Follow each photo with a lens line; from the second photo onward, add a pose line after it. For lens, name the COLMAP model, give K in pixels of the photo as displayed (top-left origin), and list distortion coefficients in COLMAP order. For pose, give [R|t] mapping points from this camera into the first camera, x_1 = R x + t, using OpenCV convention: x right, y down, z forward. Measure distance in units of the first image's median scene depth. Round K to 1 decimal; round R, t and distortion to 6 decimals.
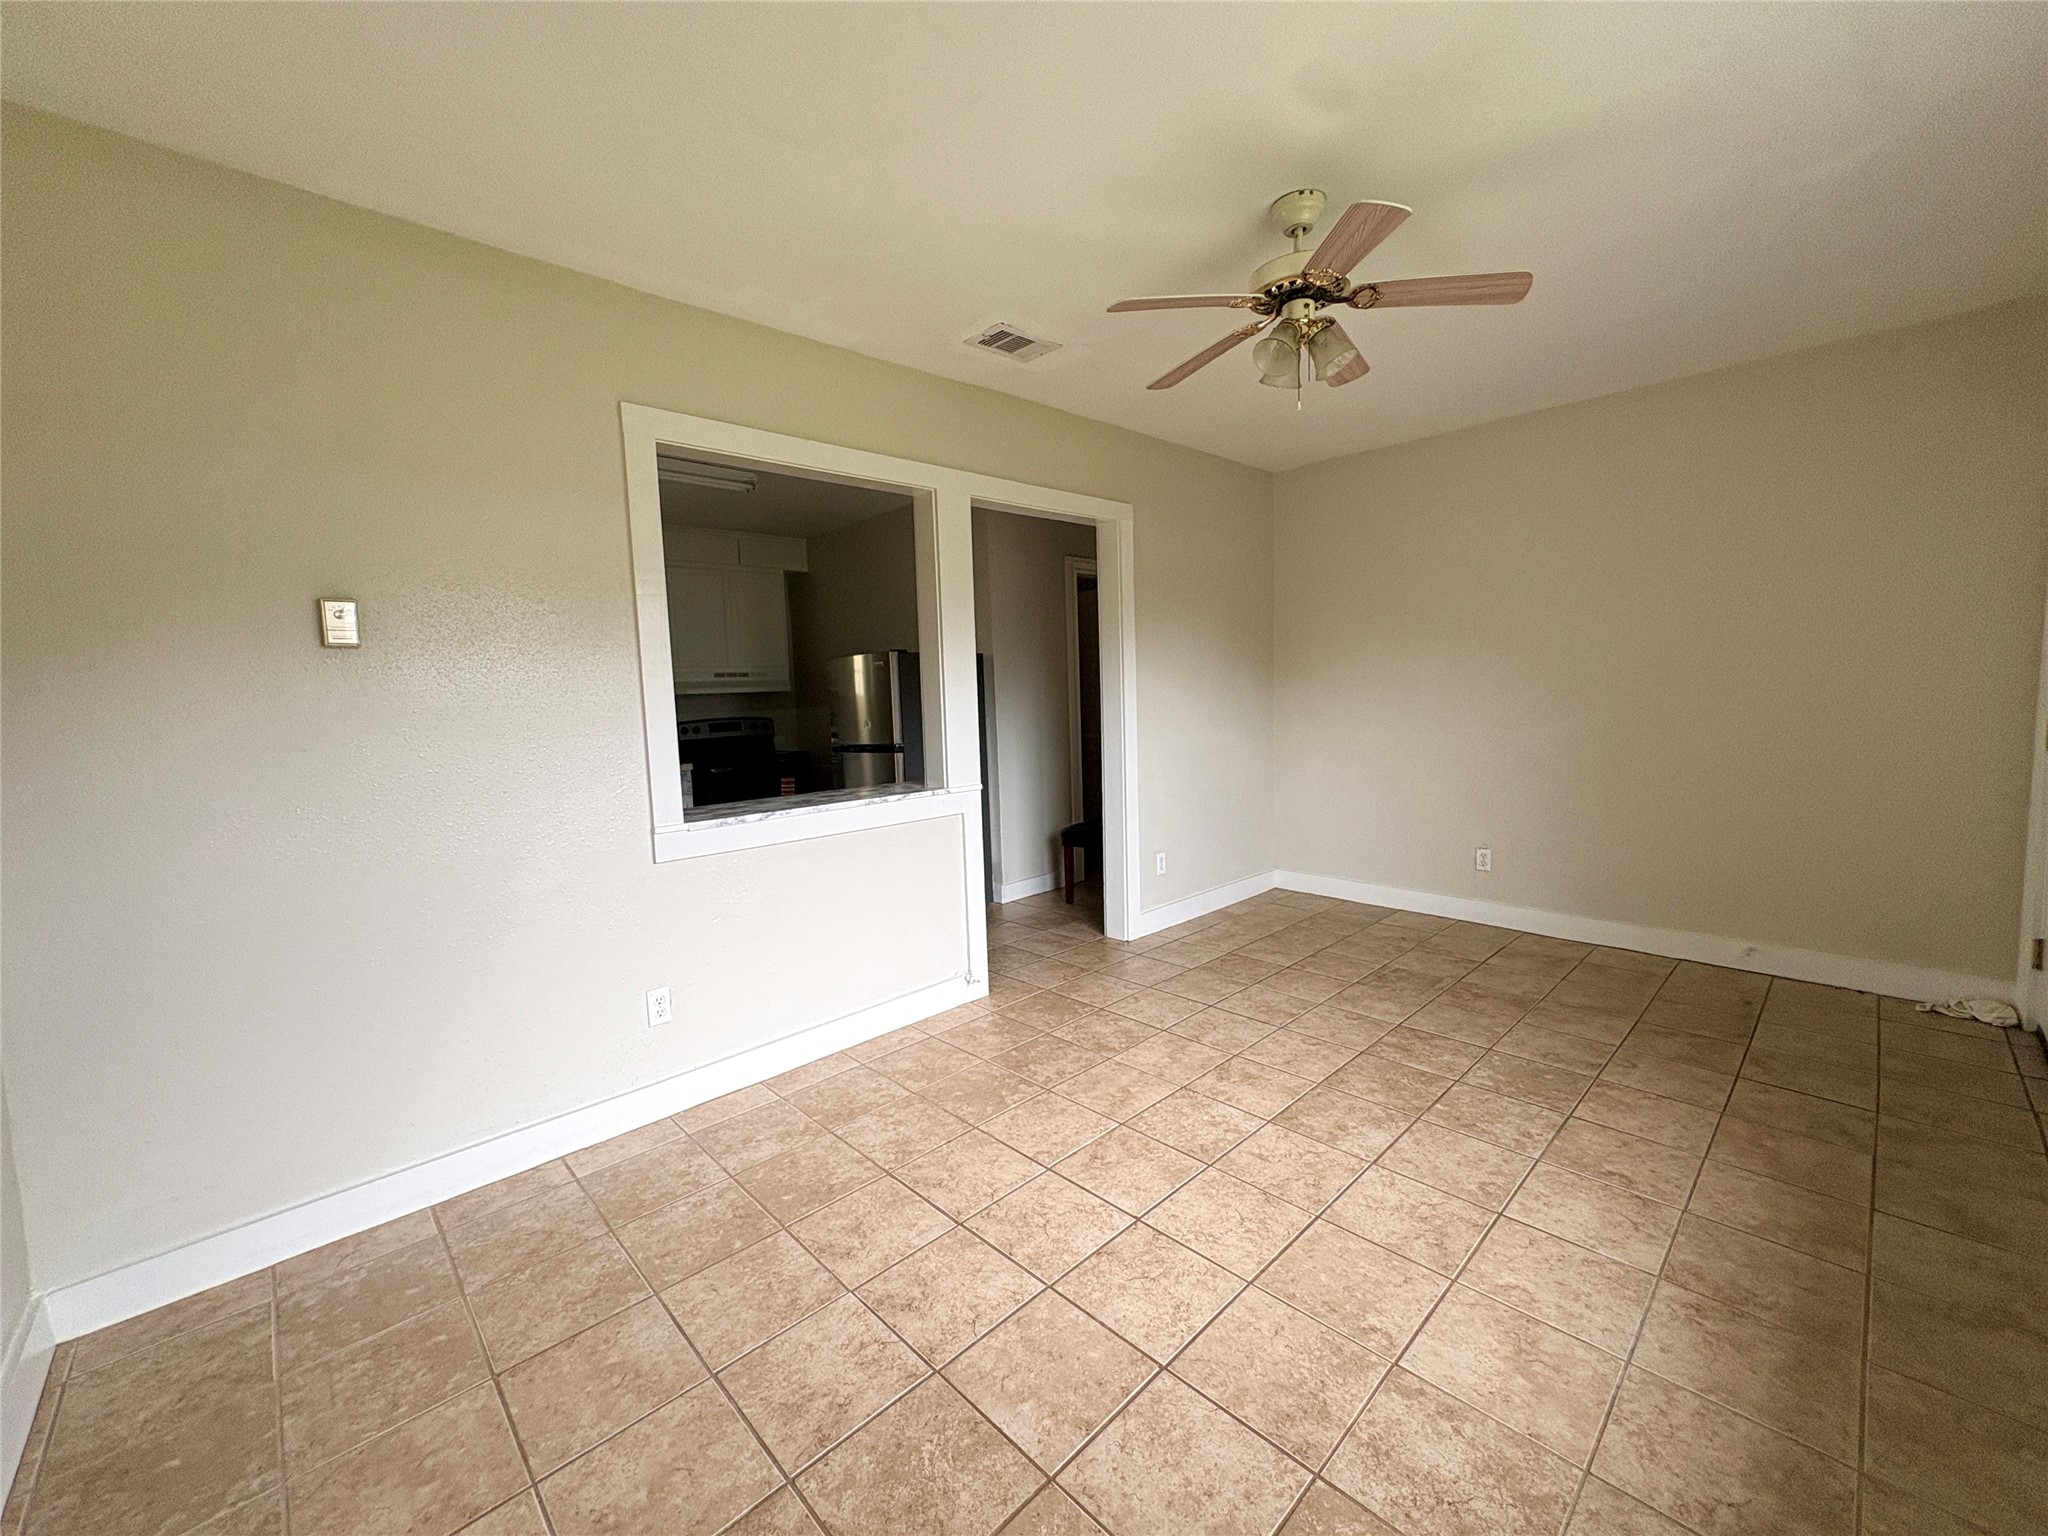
lens RADIAL K [[818.0, 0, 1027.2], [0, 818.0, 762.1], [0, 0, 1]] dist [0.000076, 0.000127]
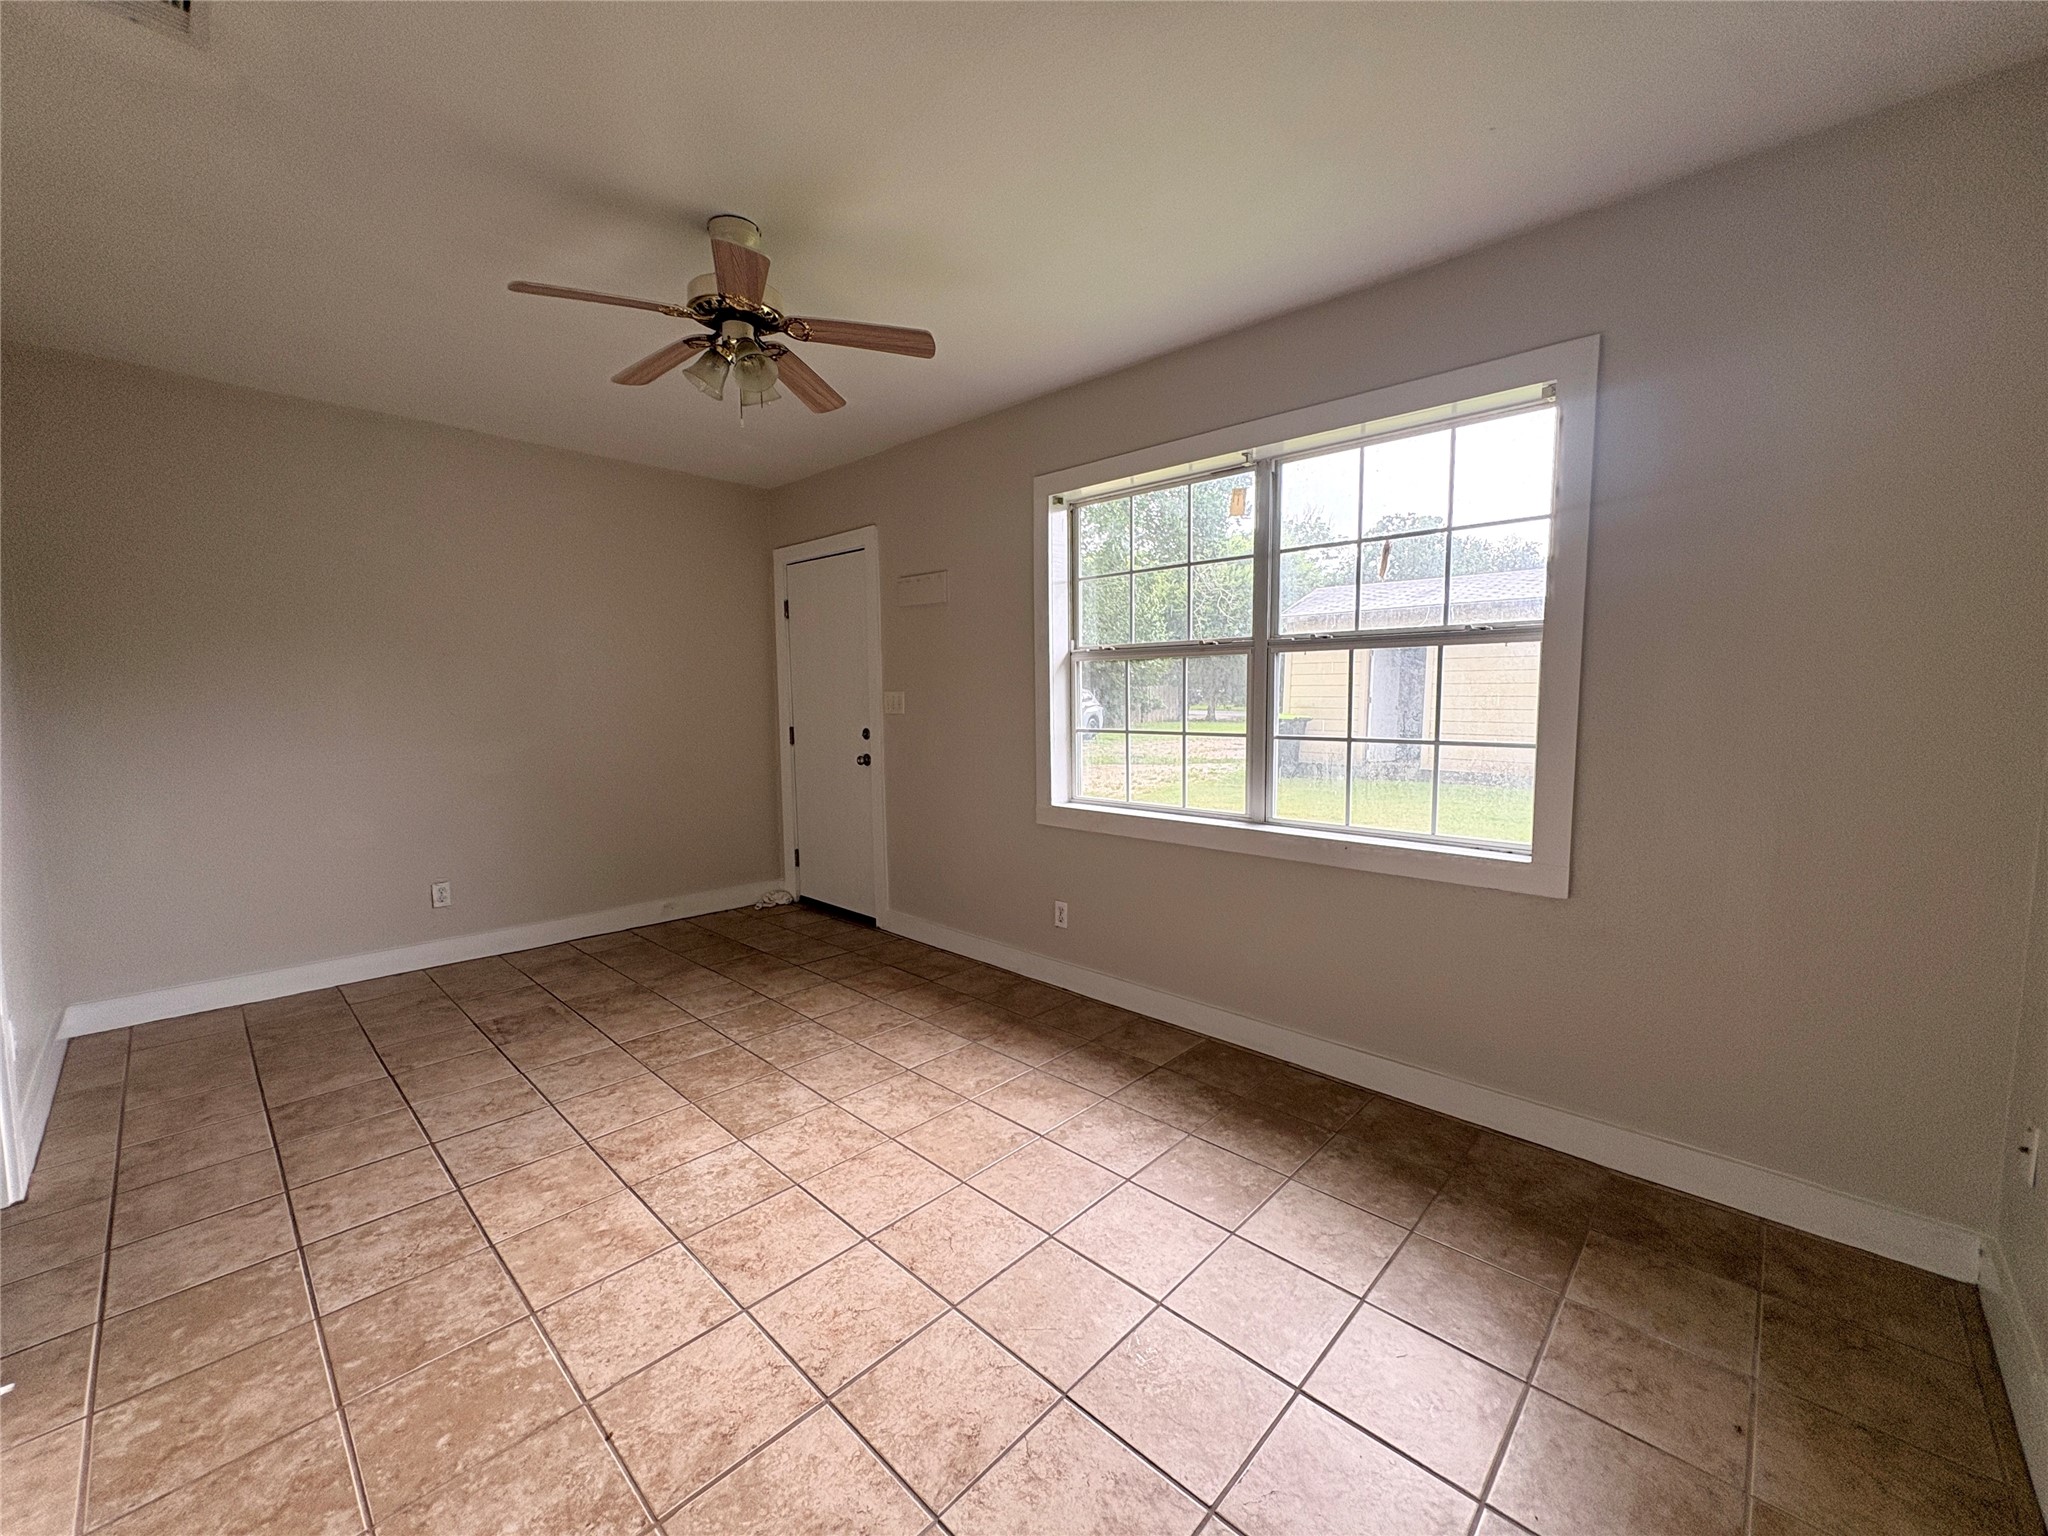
lens RADIAL K [[818.0, 0, 1020.7], [0, 818.0, 763.8], [0, 0, 1]] dist [0.000076, 0.000127]
pose [[-0.045251, -0.051921, 0.997625, -0.632278], [0.095285, 0.993871, 0.056048, -0.026701], [-0.994421, 0.097595, -0.040026, 0.631190]]
